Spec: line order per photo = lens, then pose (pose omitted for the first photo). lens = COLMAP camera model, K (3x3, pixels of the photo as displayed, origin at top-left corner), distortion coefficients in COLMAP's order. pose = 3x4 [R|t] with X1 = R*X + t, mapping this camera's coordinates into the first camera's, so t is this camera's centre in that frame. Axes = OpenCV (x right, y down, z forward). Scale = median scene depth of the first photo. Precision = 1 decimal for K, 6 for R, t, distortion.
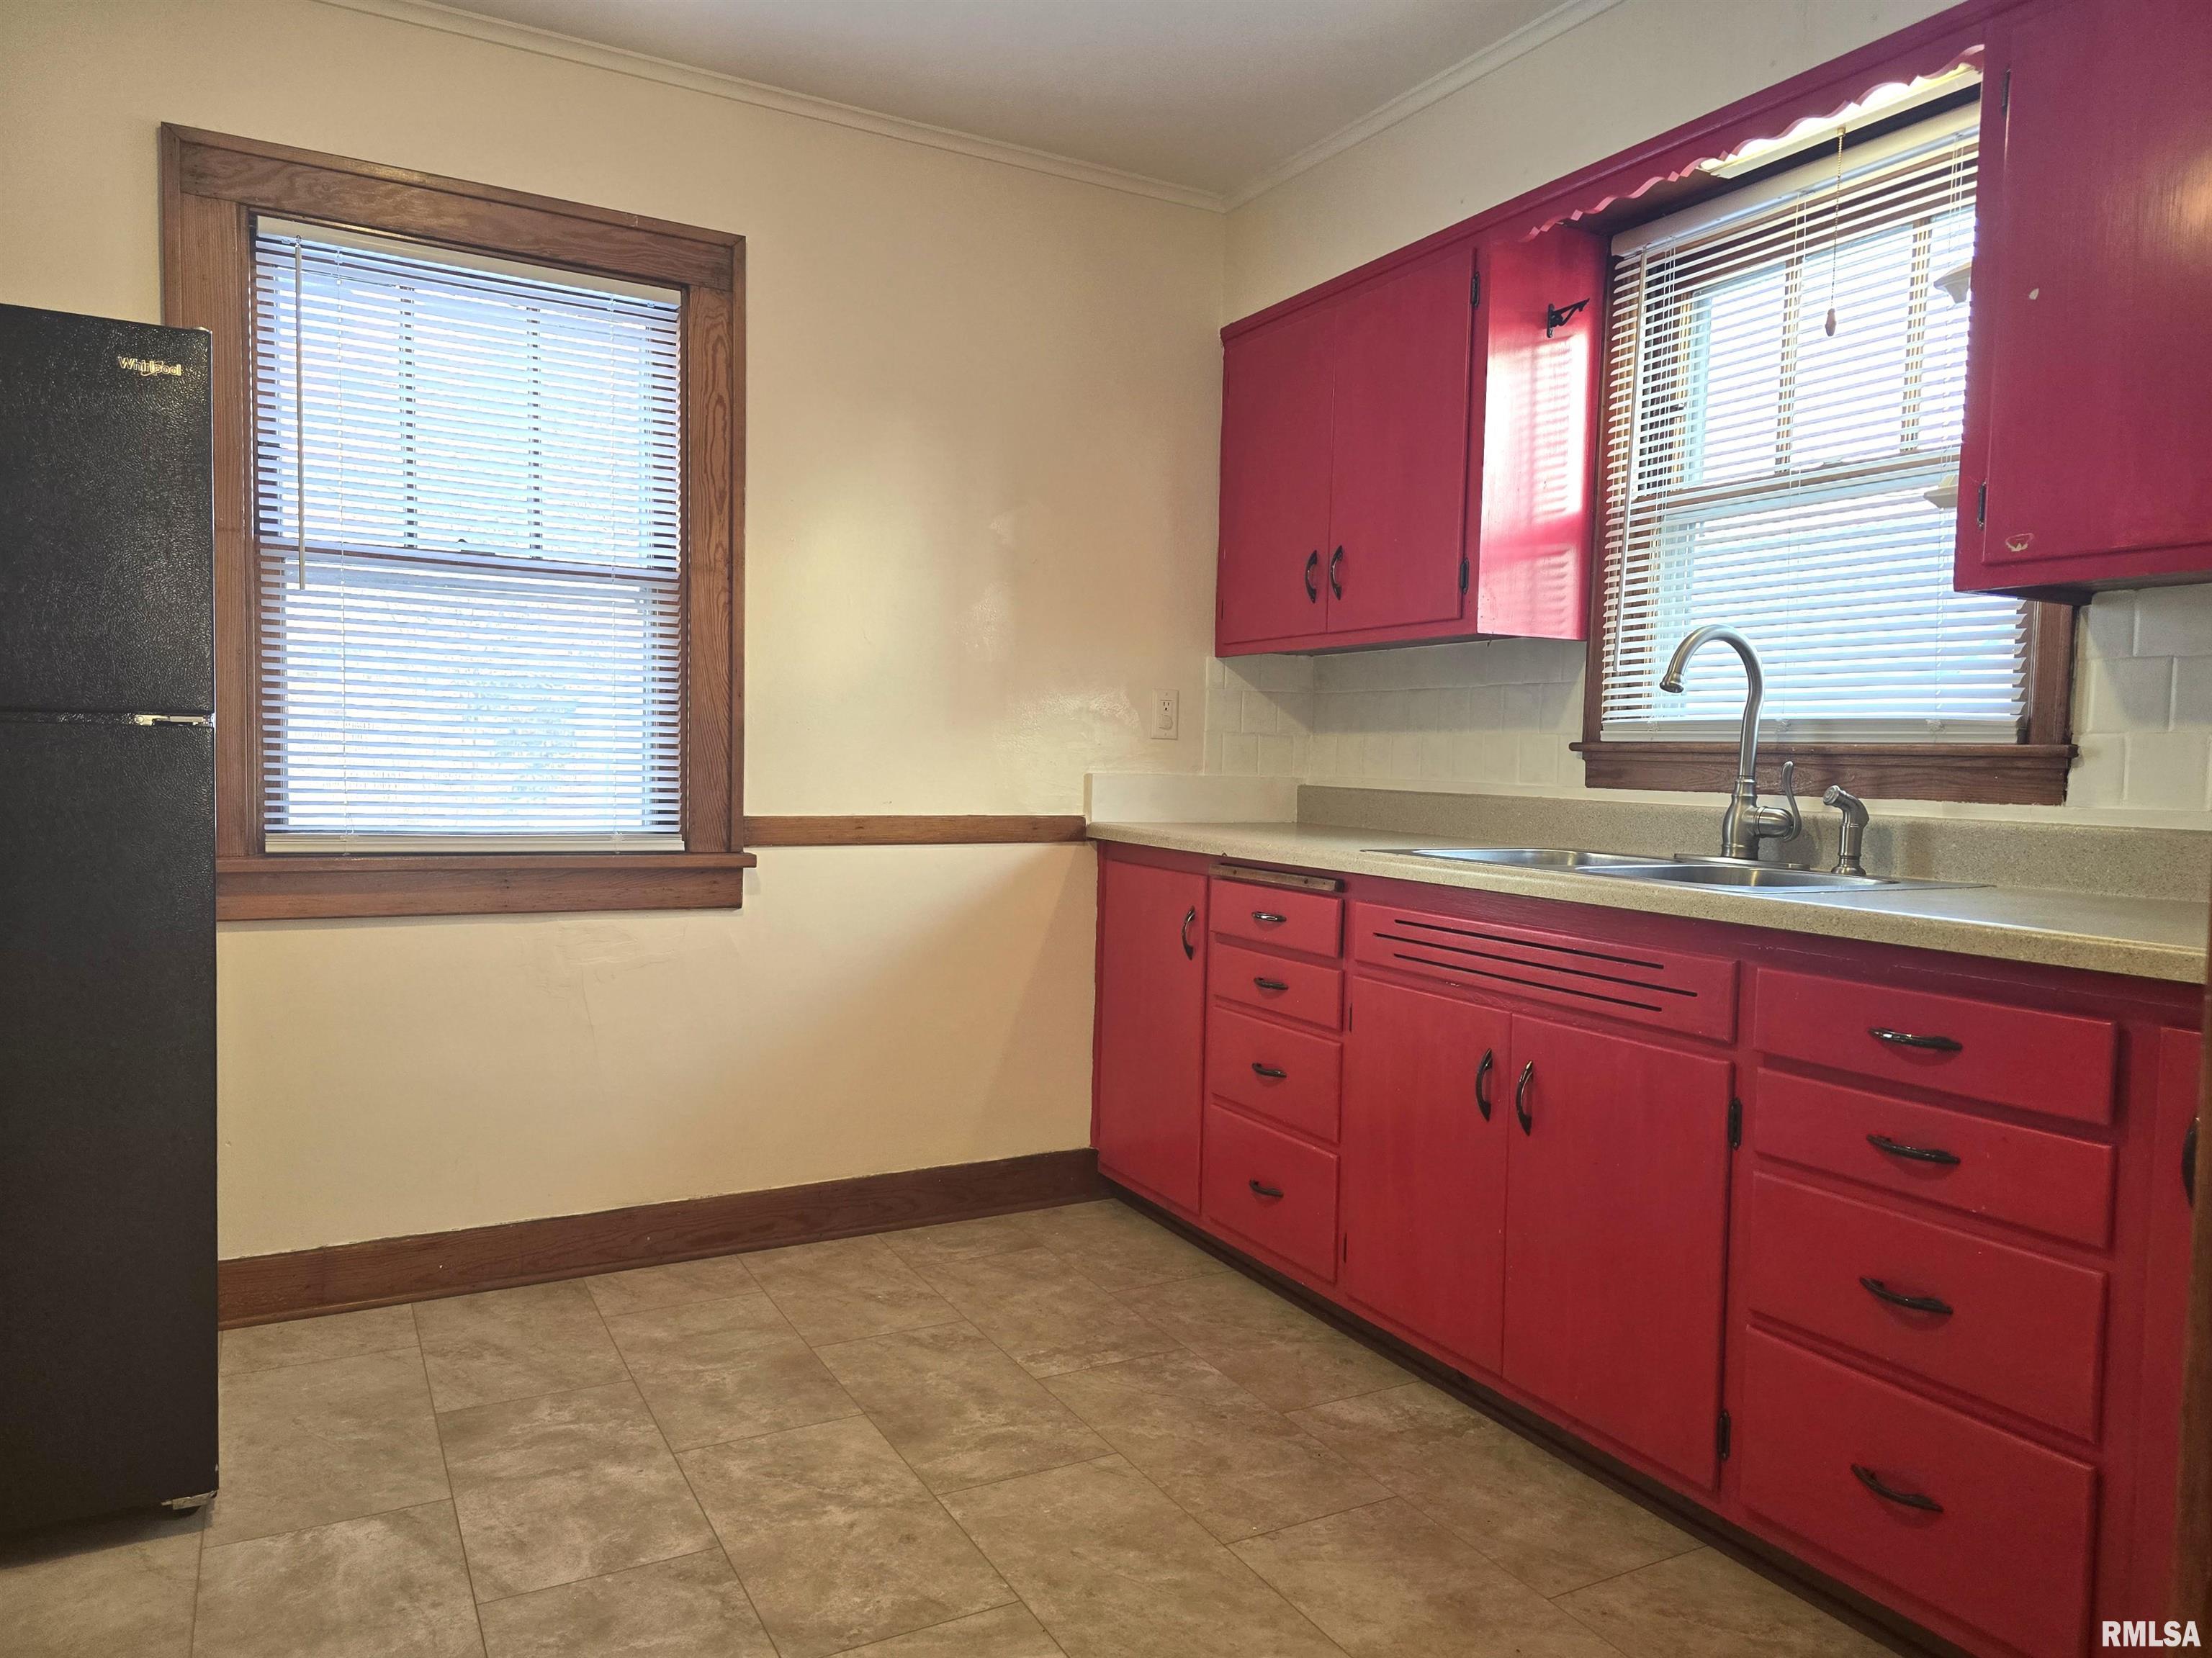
lens RADIAL K [[1470.5, 0, 1106.0], [0, 1470.5, 829.0], [0, 0, 1]] dist [0.005007, 0.001527]
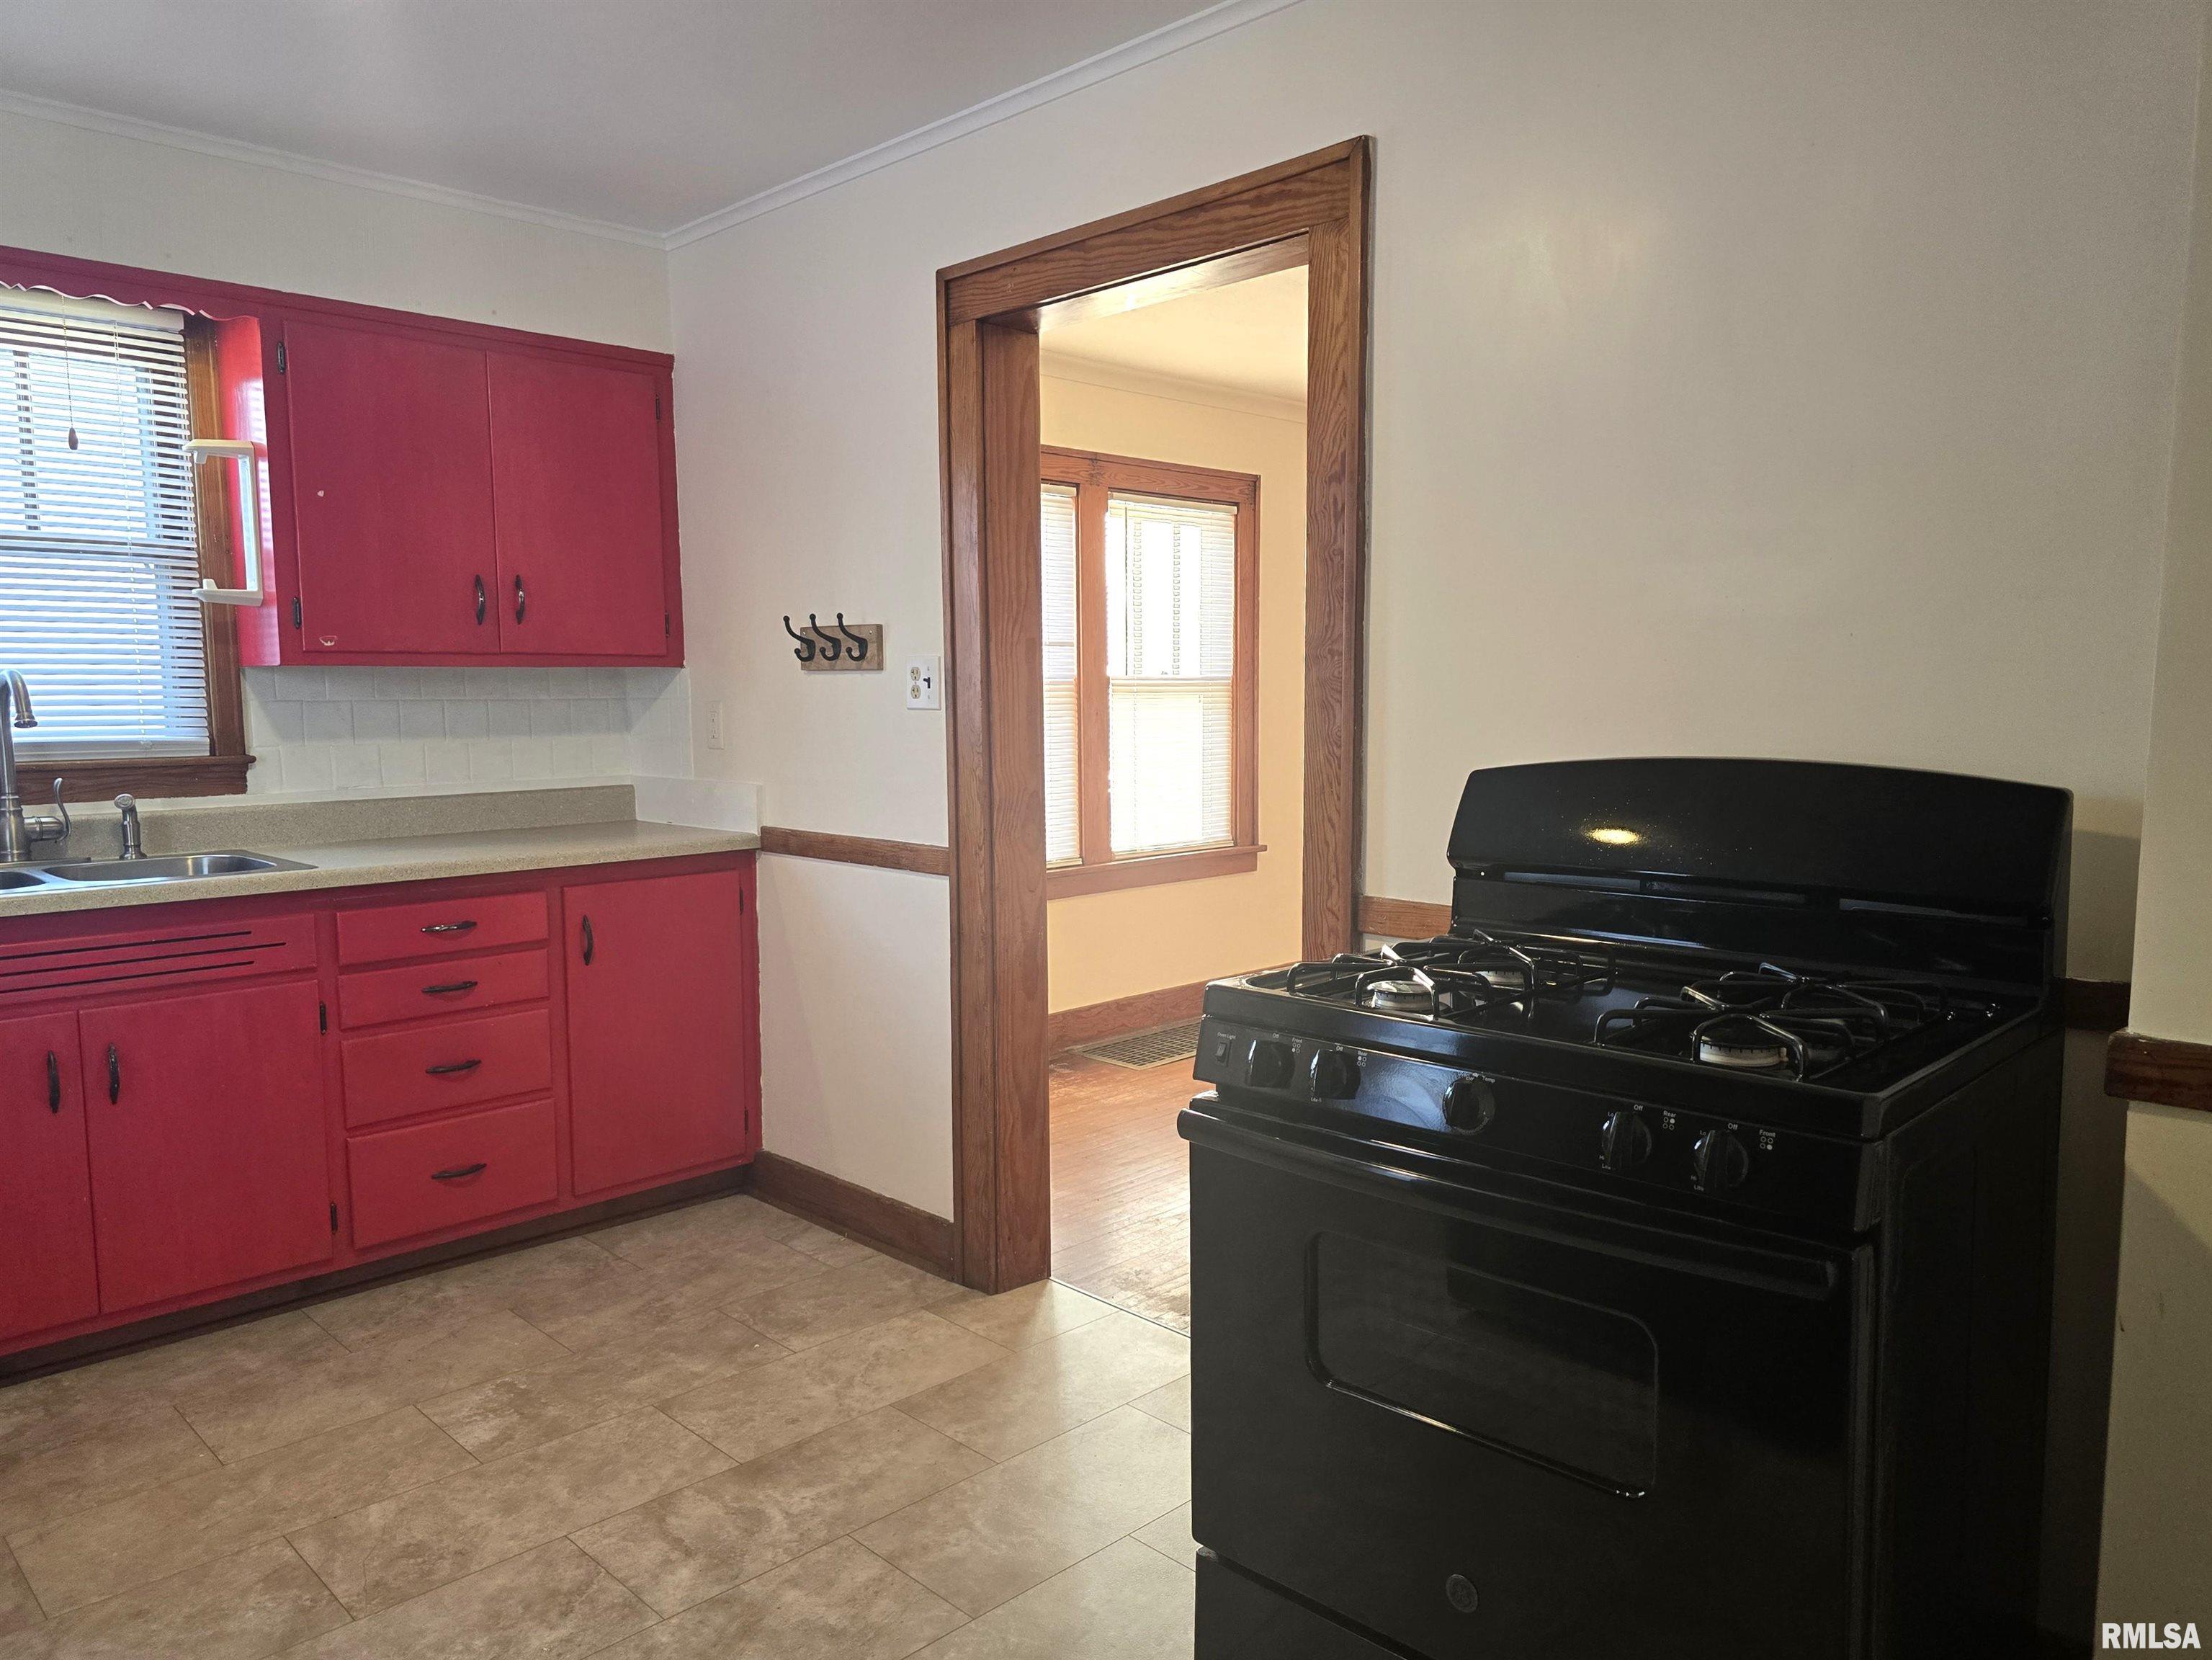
lens RADIAL K [[1502.8, 0, 1106.0], [0, 1502.8, 830.0], [0, 0, 1]] dist [0.005496, -0.000637]
pose [[-0.257876, -0.114973, 0.959313, -1.145988], [0.049965, 0.989979, 0.132079, -0.145700], [-0.964885, 0.081992, -0.249548, 0.527547]]
